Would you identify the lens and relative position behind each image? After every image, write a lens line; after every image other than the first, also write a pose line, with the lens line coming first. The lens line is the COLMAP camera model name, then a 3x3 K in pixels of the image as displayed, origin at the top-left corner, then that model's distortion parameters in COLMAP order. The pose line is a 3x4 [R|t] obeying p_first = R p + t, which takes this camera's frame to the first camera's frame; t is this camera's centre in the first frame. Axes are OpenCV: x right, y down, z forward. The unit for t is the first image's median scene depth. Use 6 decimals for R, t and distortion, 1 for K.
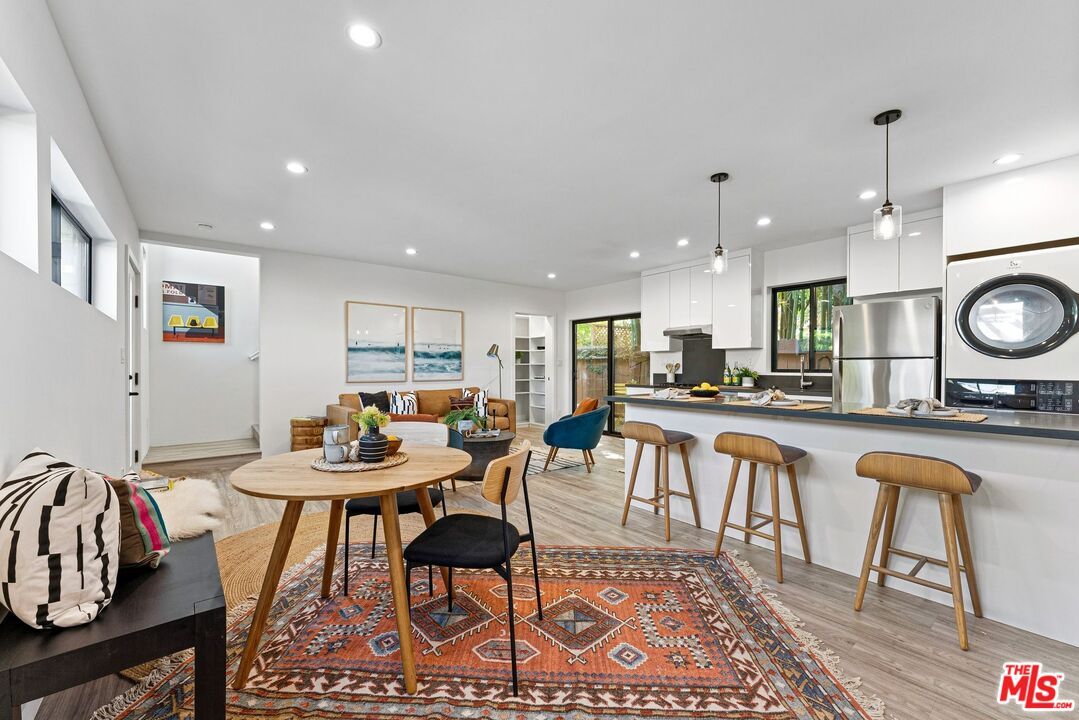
lens RADIAL K [[432.9, 0, 545.2], [0, 432.9, 365.5], [0, 0, 1]] dist [0.001853, 0.000114]
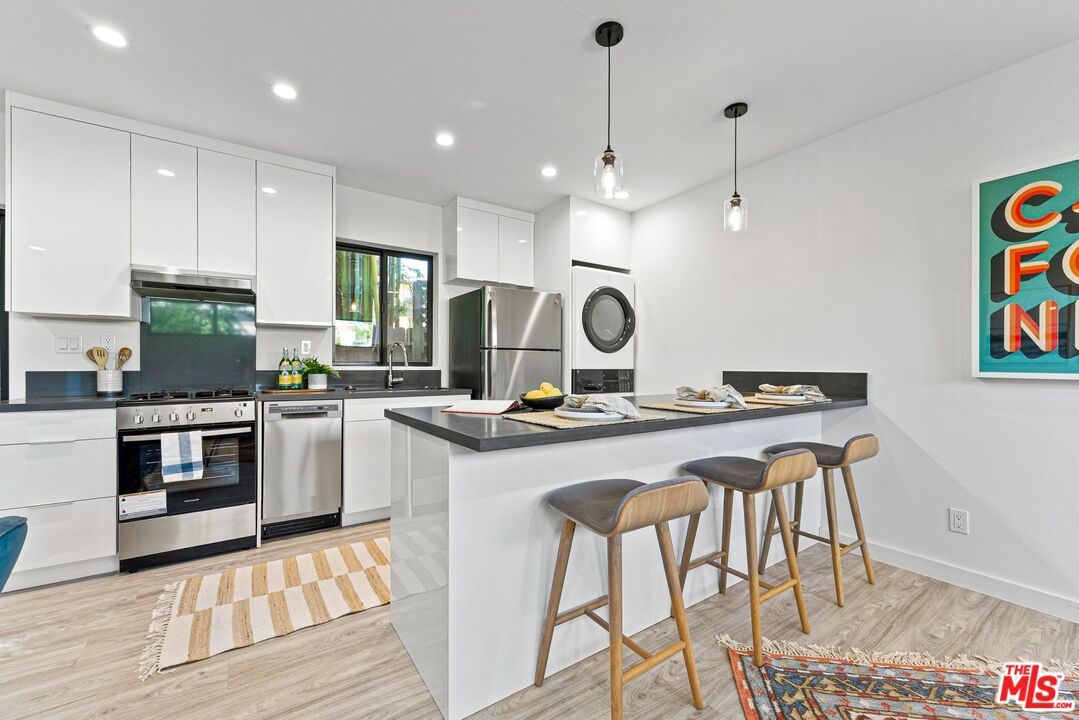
lens RADIAL K [[432.9, 0, 545.2], [0, 432.9, 365.5], [0, 0, 1]] dist [0.001853, 0.000114]
pose [[0.078759, -0.000853, 0.996893, -0.136984], [-0.006575, 0.999977, 0.001375, 0.013799], [-0.996872, -0.006663, 0.078752, 0.729302]]
